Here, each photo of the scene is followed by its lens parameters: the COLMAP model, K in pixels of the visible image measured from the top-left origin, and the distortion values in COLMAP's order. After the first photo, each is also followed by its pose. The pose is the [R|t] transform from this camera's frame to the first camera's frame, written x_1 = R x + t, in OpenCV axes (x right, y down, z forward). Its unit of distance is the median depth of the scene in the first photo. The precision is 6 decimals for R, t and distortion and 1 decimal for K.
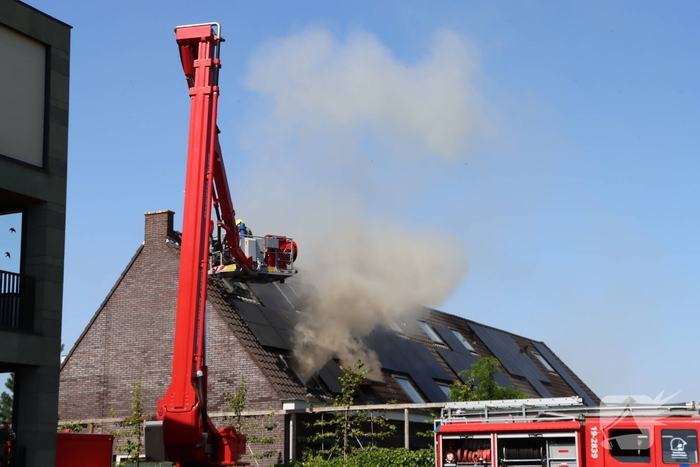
lens RADIAL K [[1224.5, 0, 316.1], [0, 1224.5, 234.3], [0, 0, 1]] dist [0.185315, 0.112766]
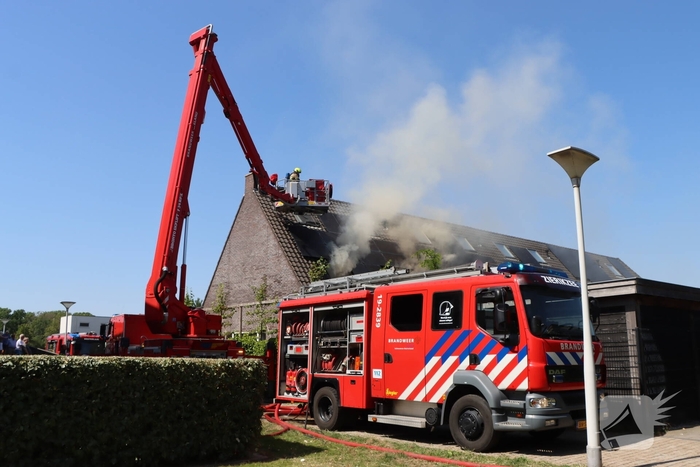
lens RADIAL K [[569.7, 0, 350.0], [0, 569.7, 233.5], [0, 0, 1]] dist [-0.194916, 0.176936]
pose [[0.924047, -0.074014, -0.375046, 0.261959], [0.073744, 0.997163, -0.015094, 0.081275], [0.375099, -0.013710, 0.926883, 0.425780]]
